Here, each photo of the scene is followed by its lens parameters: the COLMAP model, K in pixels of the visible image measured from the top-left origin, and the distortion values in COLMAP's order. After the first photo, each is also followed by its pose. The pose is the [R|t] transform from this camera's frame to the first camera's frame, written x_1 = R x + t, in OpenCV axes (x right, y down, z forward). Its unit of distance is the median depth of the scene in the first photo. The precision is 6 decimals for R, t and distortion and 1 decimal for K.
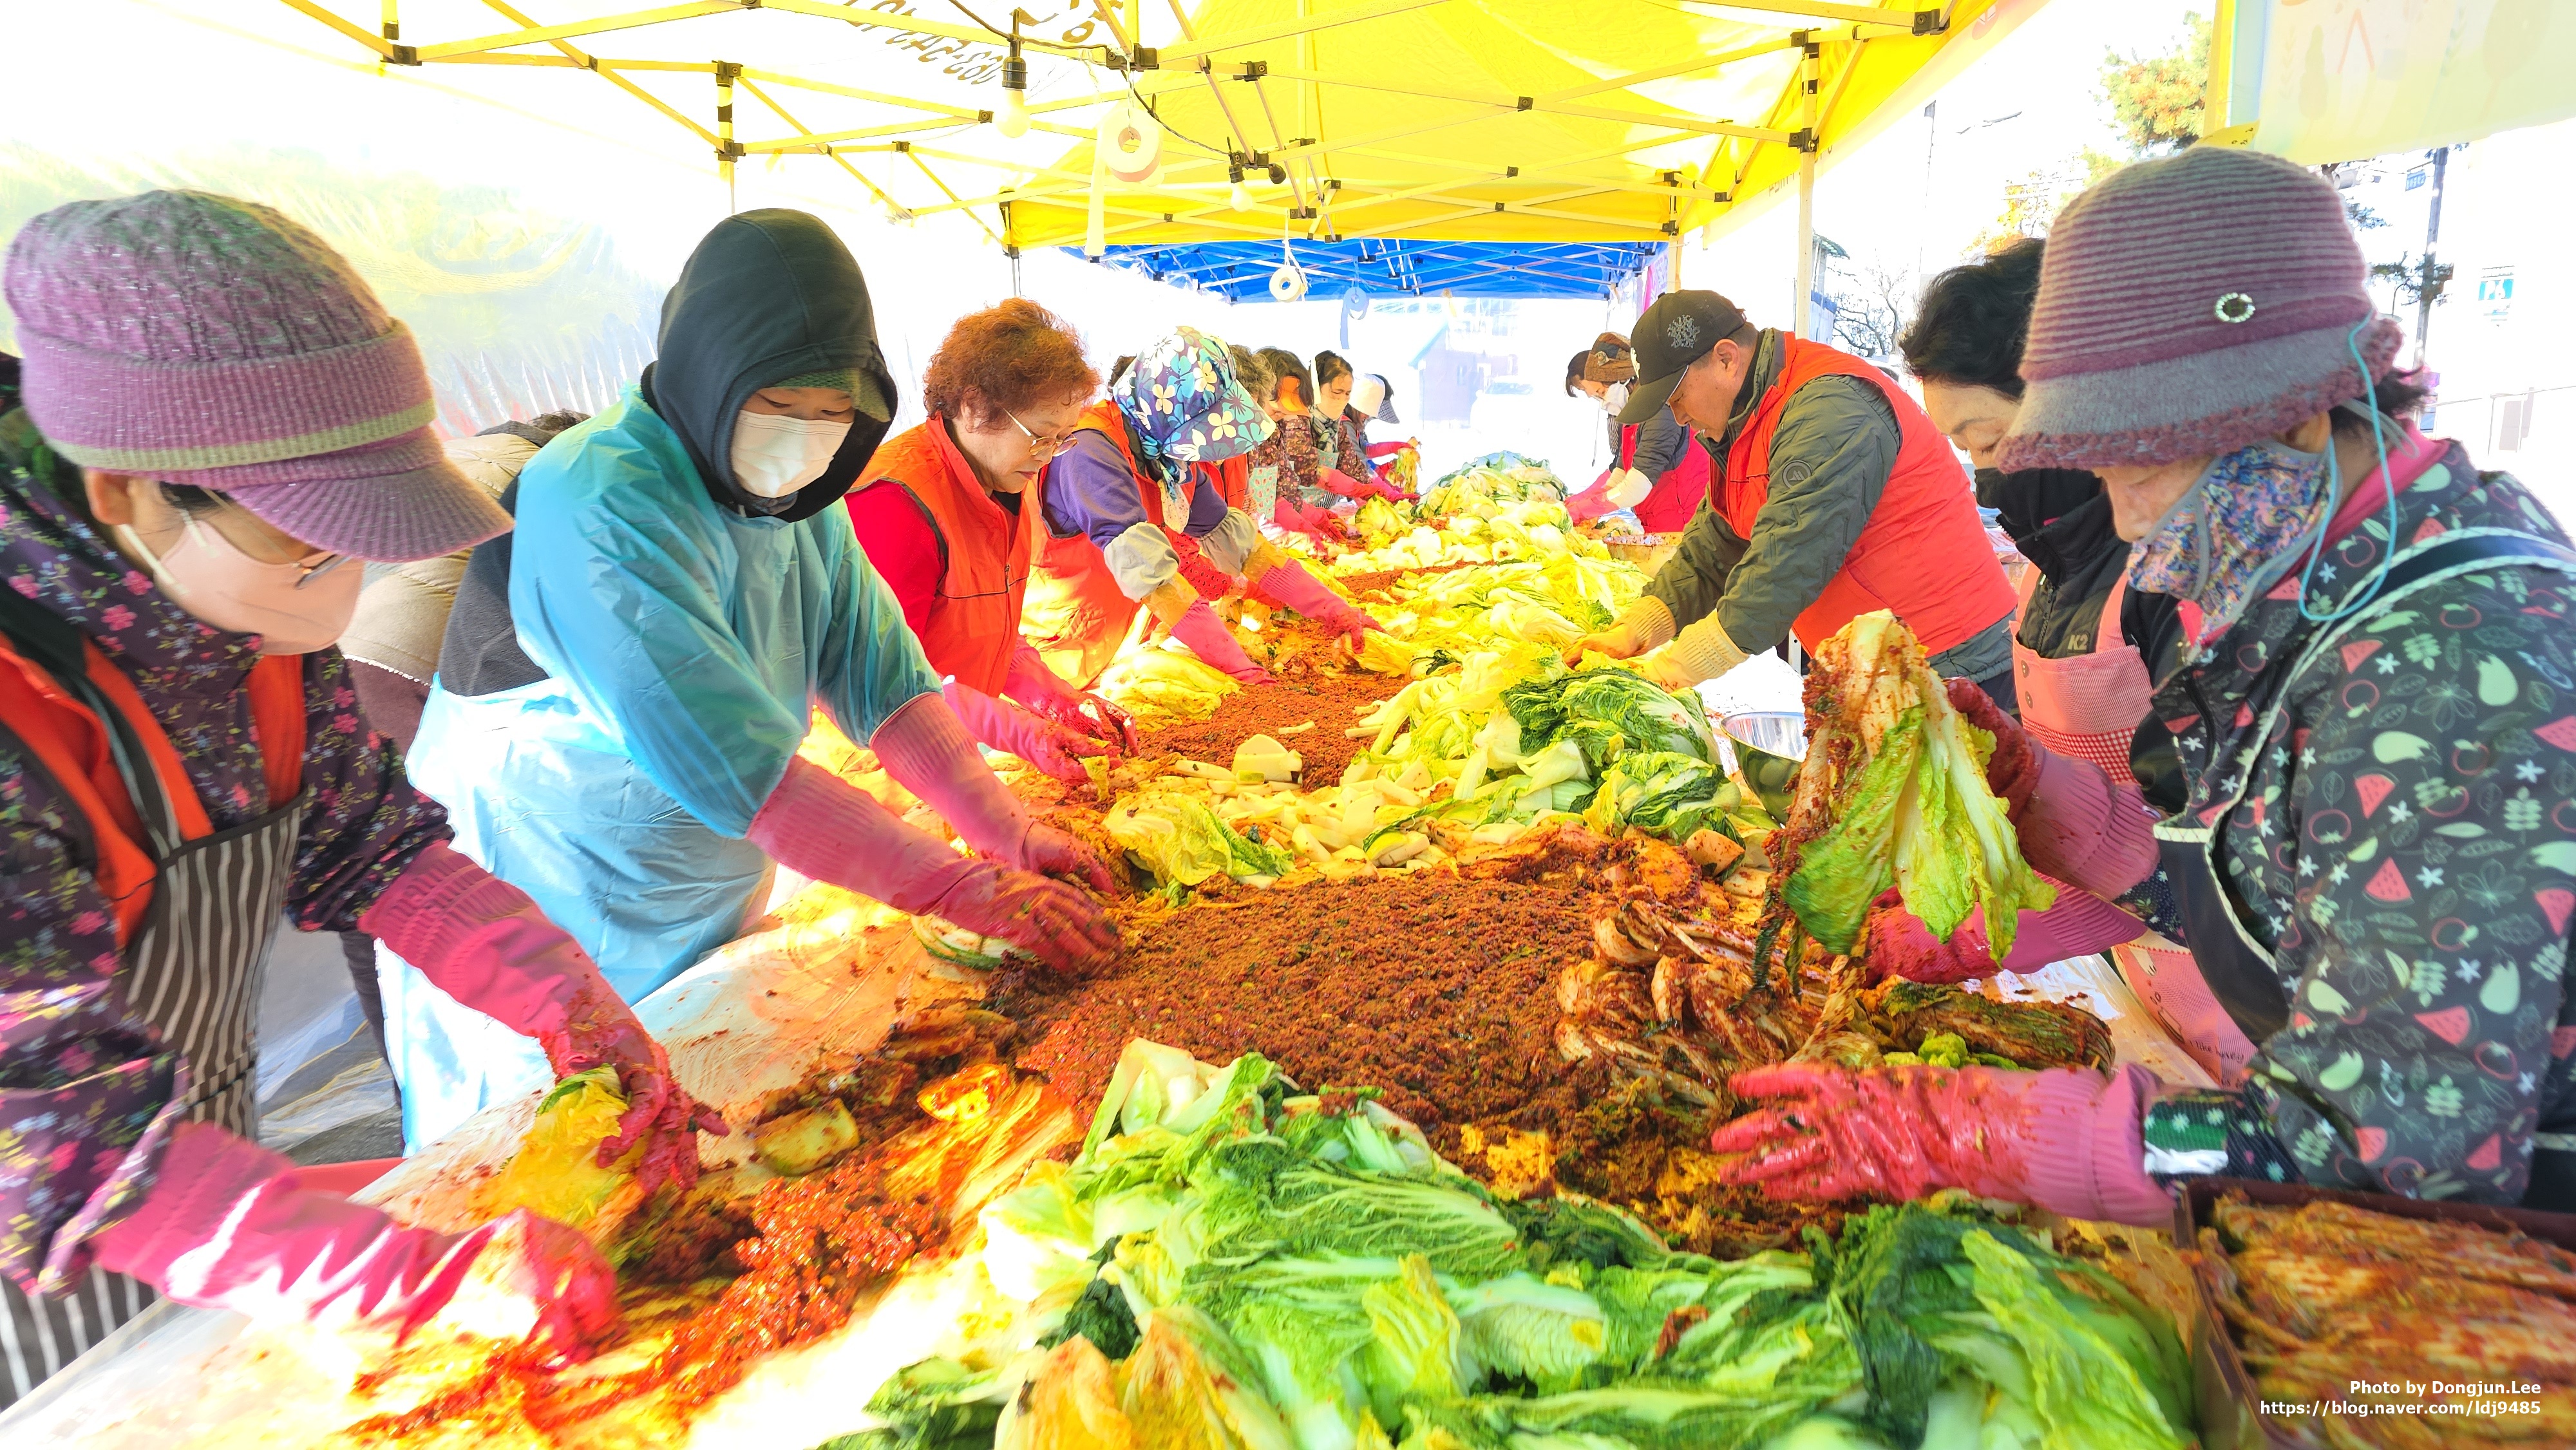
lens RADIAL K [[1609.3, 0, 1309.6], [0, 1609.3, 690.3], [0, 0, 1]] dist [0.082111, -0.070185]
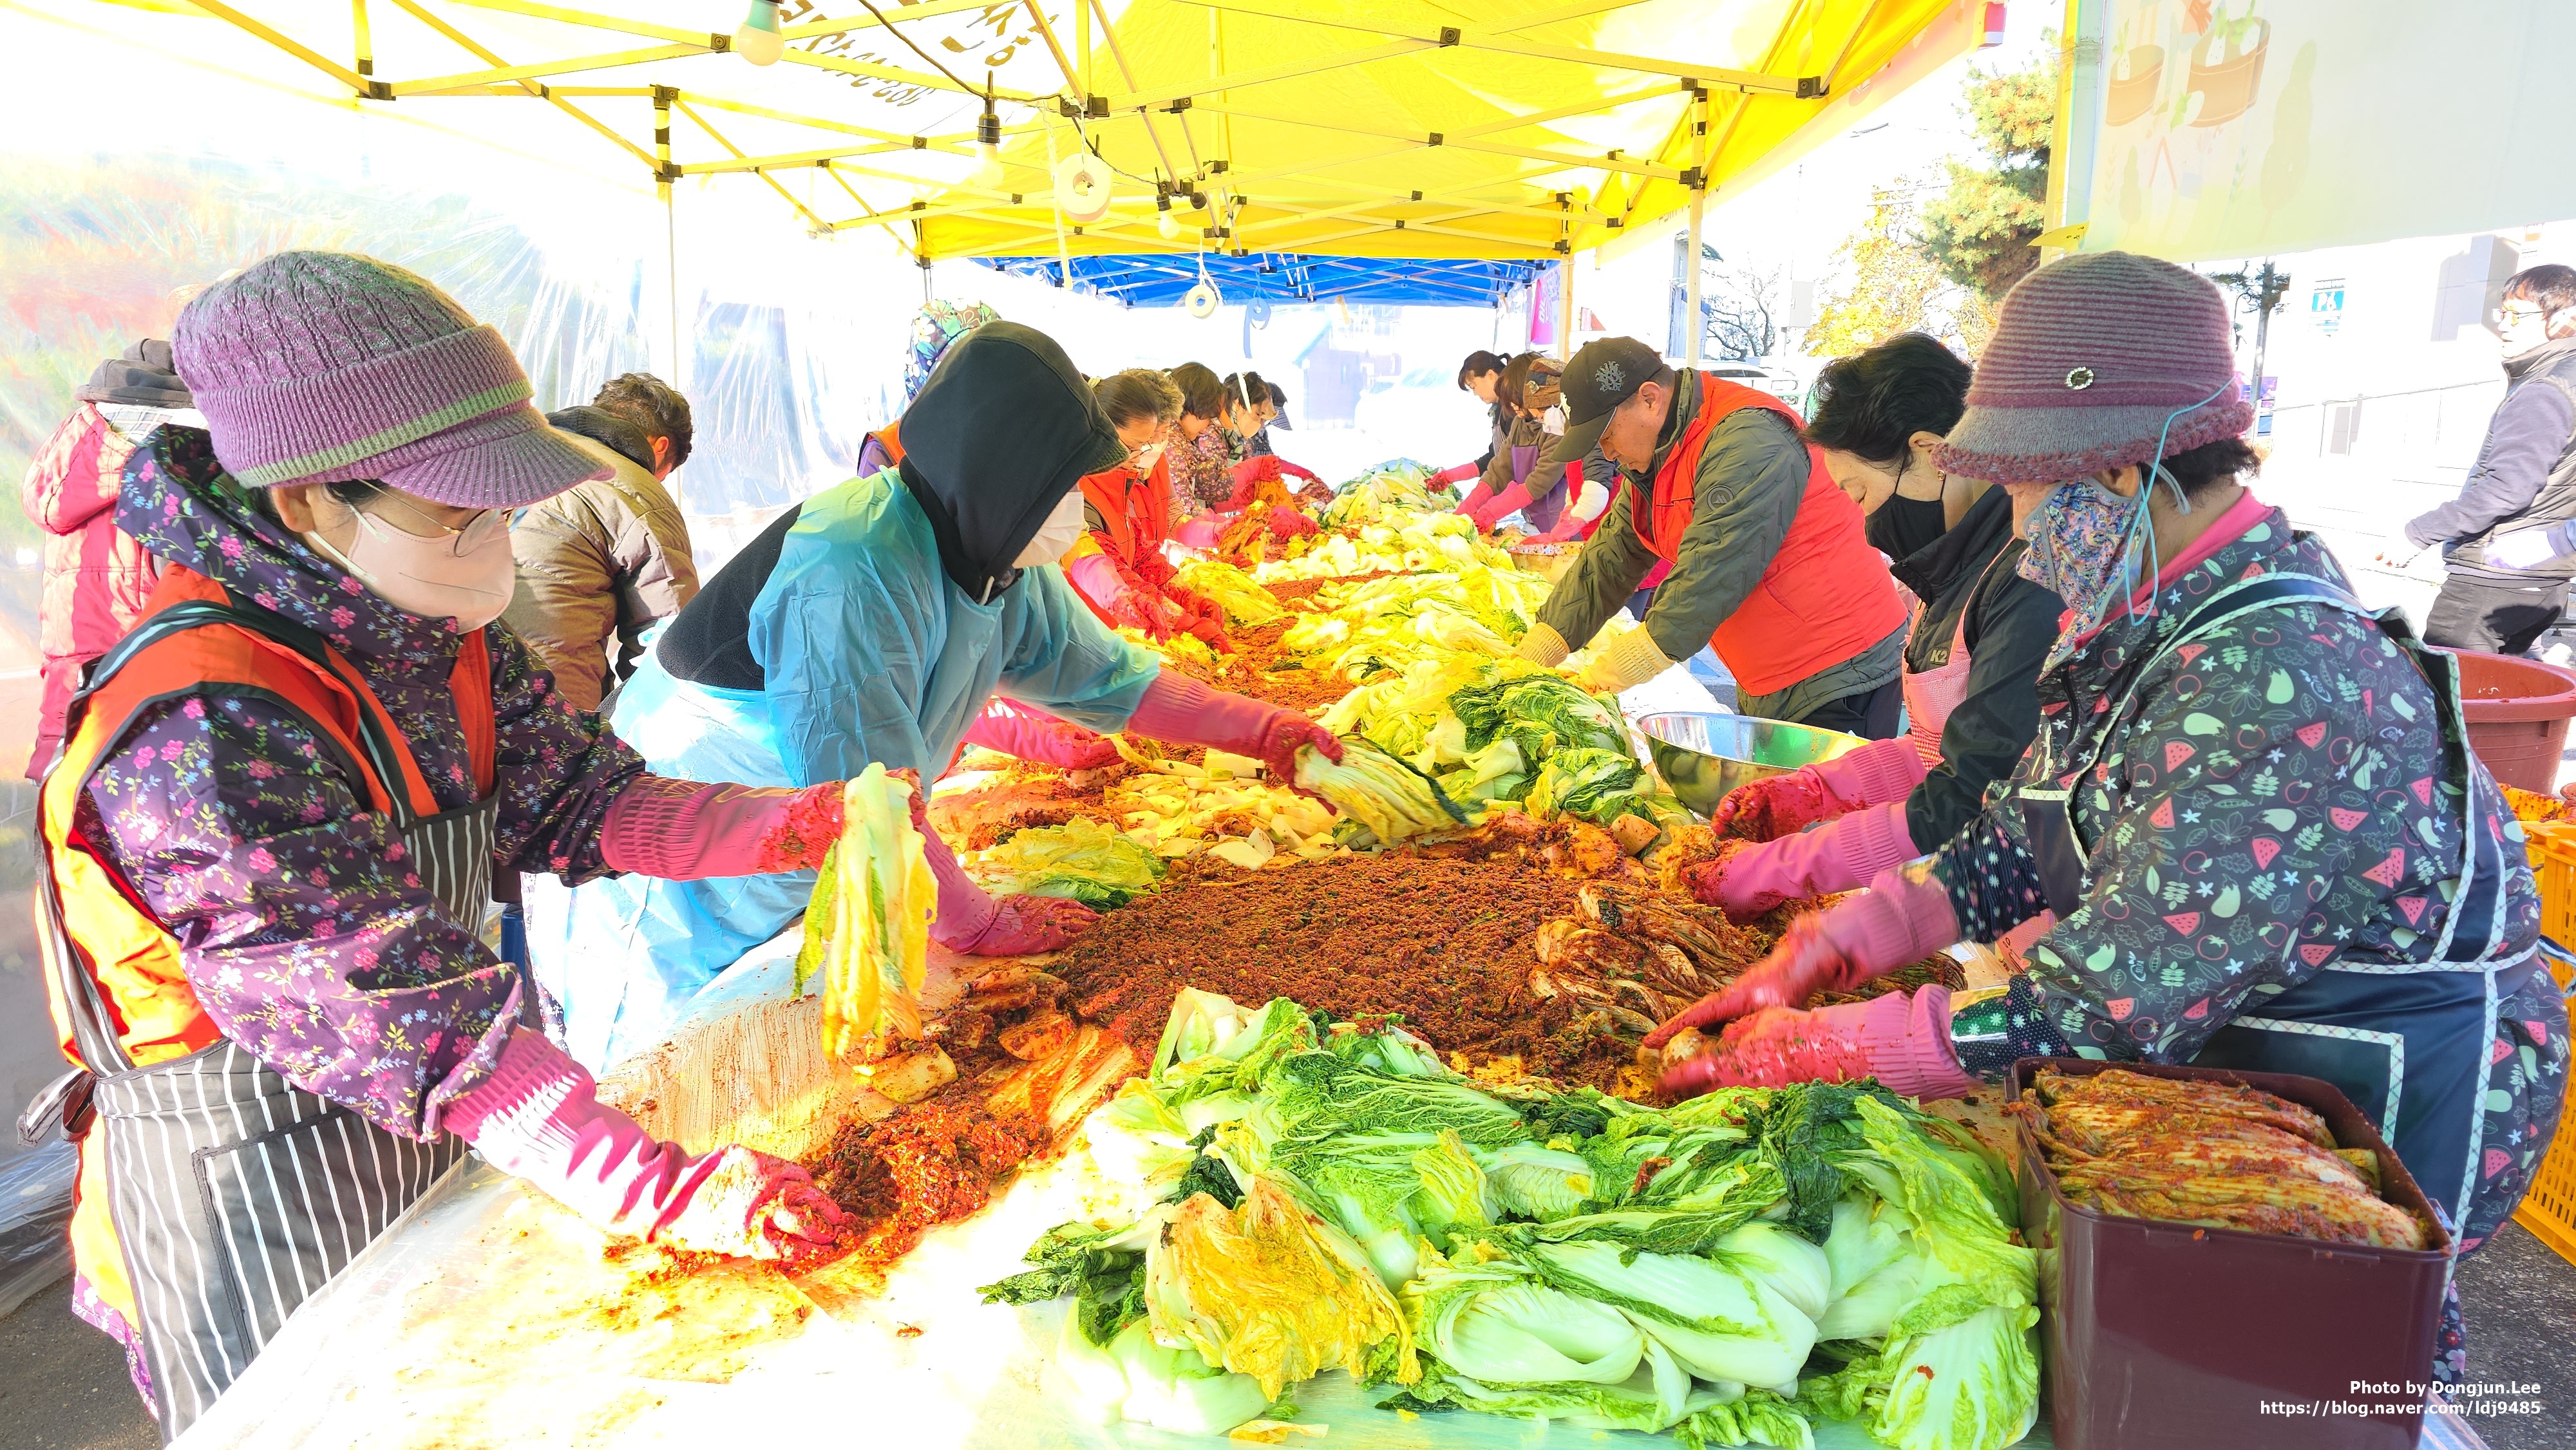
lens RADIAL K [[1616.5, 0, 1288.0], [0, 1616.5, 725.0], [0, 0, 1]] dist [0.084118, -0.073691]
pose [[0.998139, -0.008360, 0.060409, -0.070355], [0.007023, 0.999726, 0.022311, -0.005616], [-0.060579, -0.021845, 0.997924, -0.150124]]
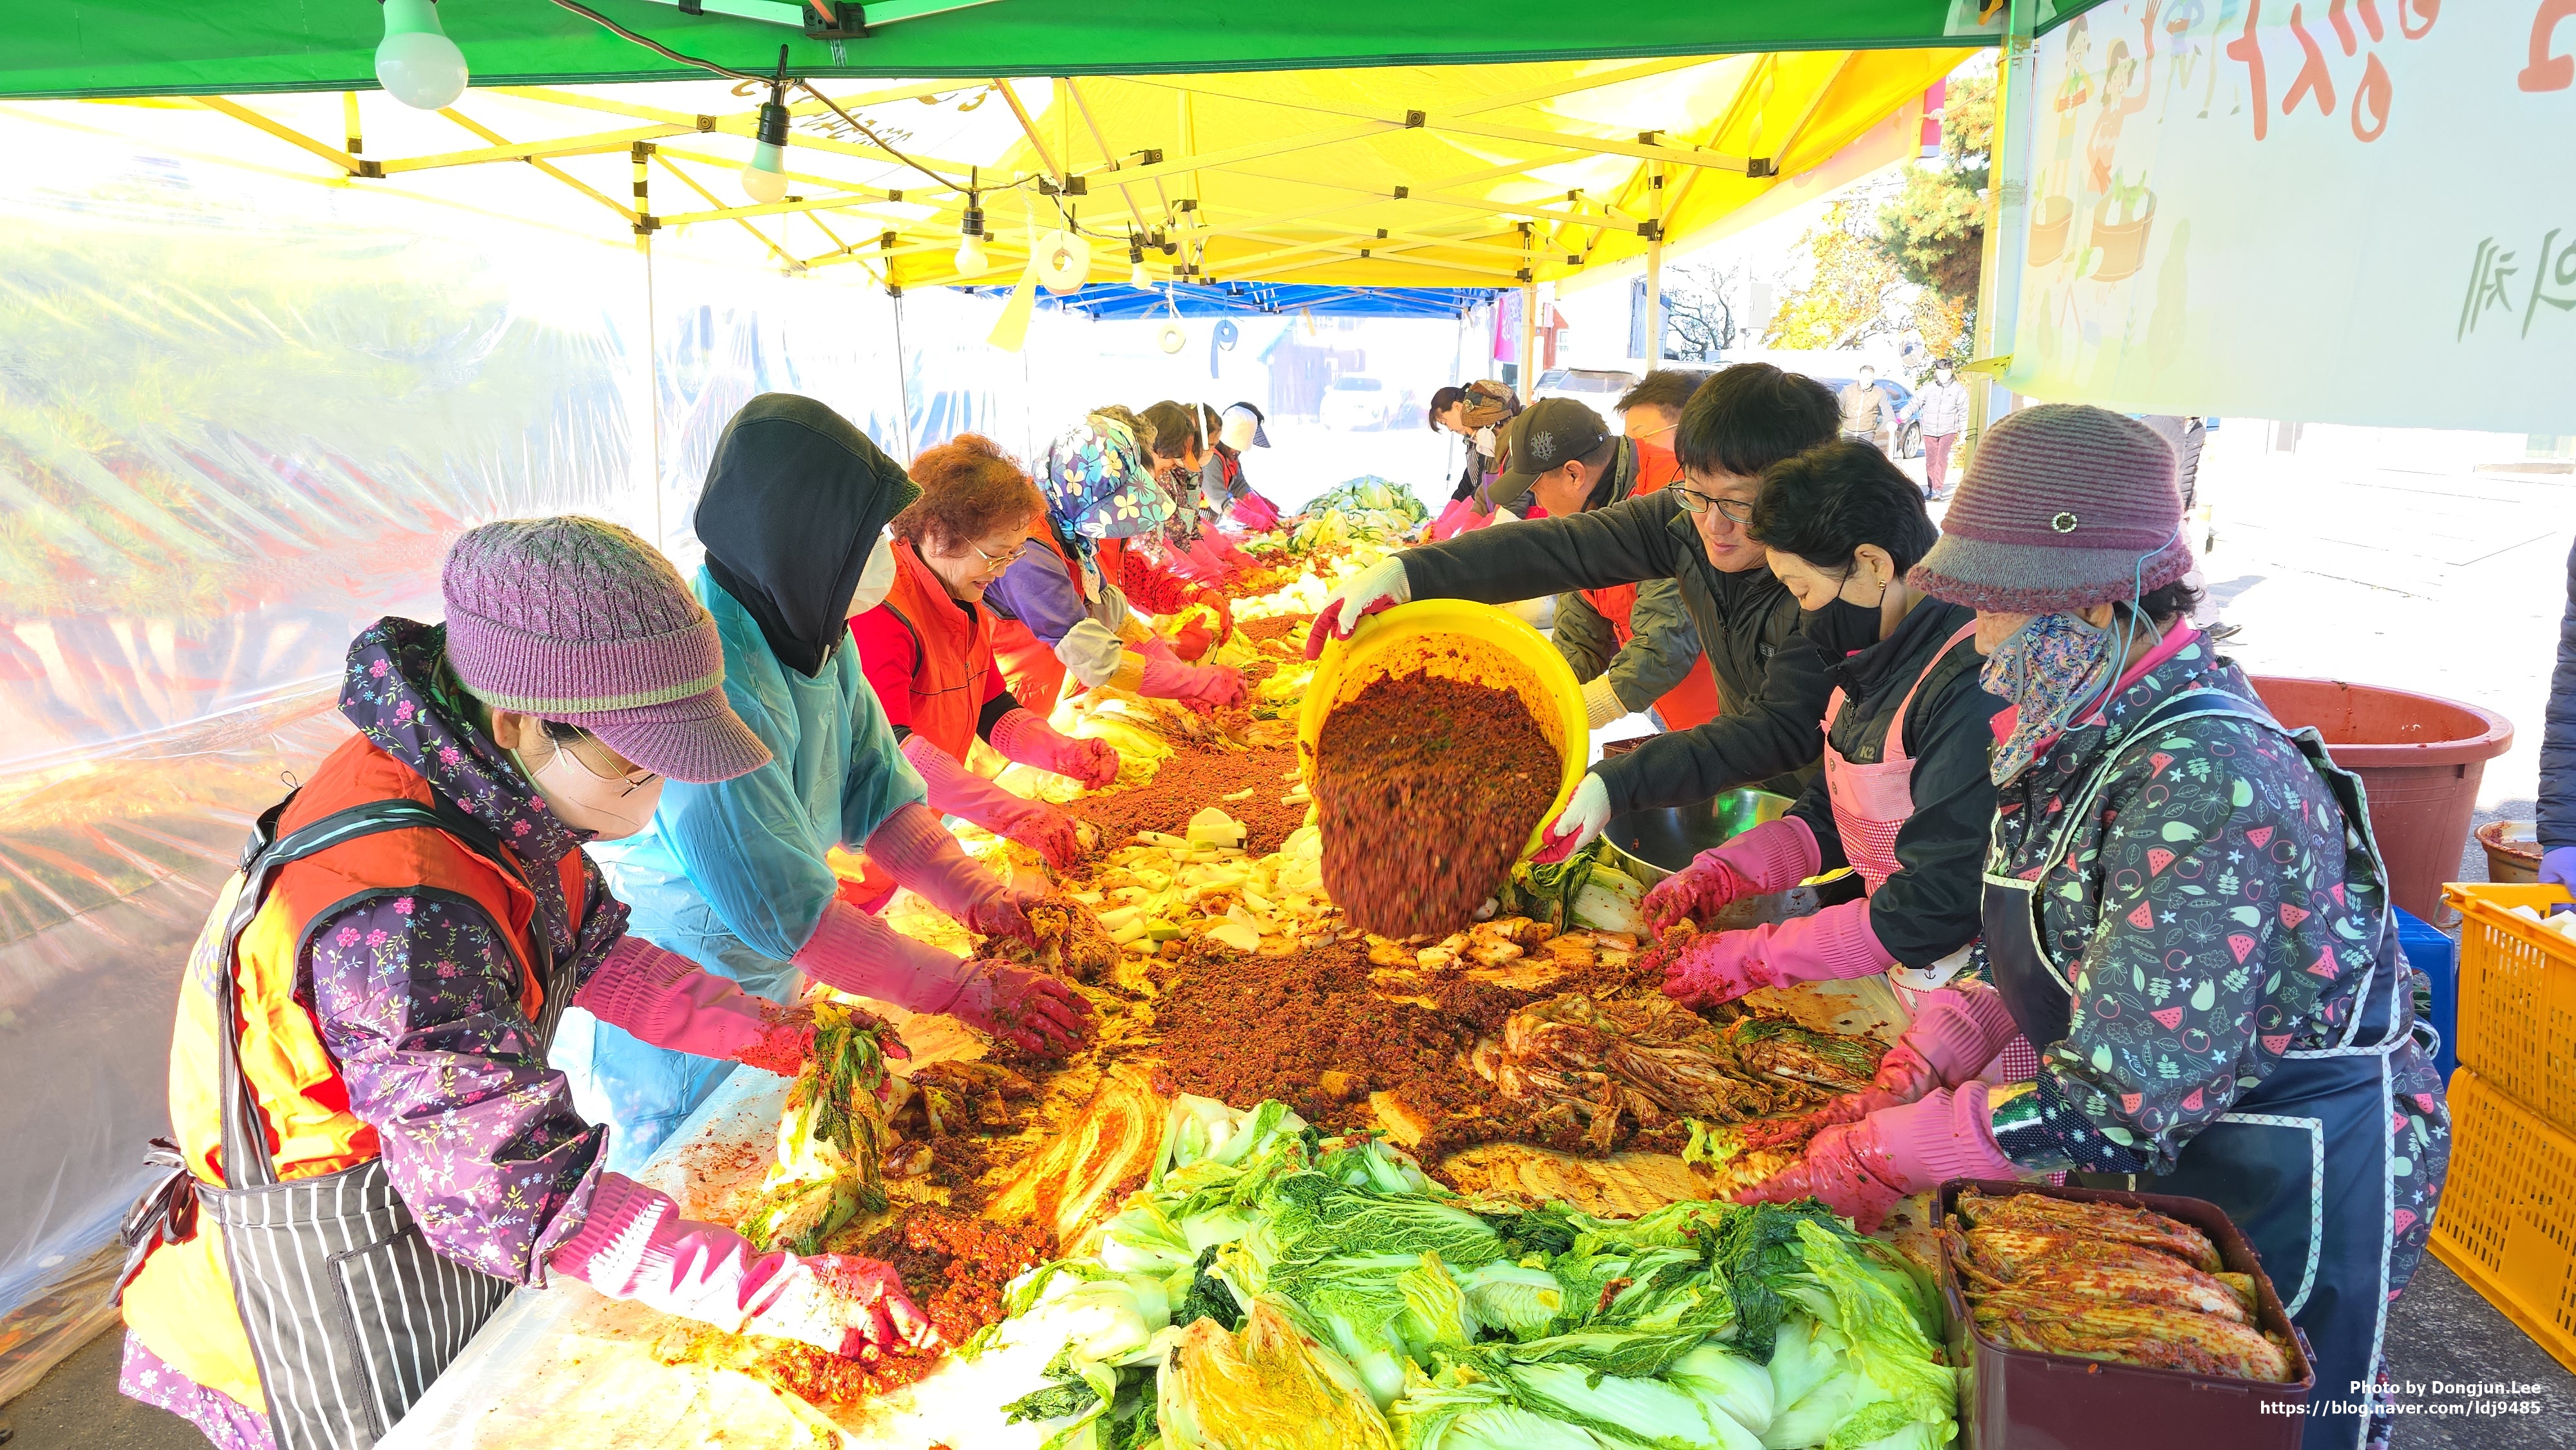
lens RADIAL K [[1616.5, 0, 1288.0], [0, 1616.5, 725.0], [0, 0, 1]] dist [0.084118, -0.073691]
pose [[0.996569, -0.017485, 0.080903, -0.084266], [0.015142, 0.999451, 0.029486, -0.081595], [-0.081374, -0.028159, 0.996286, -0.209136]]
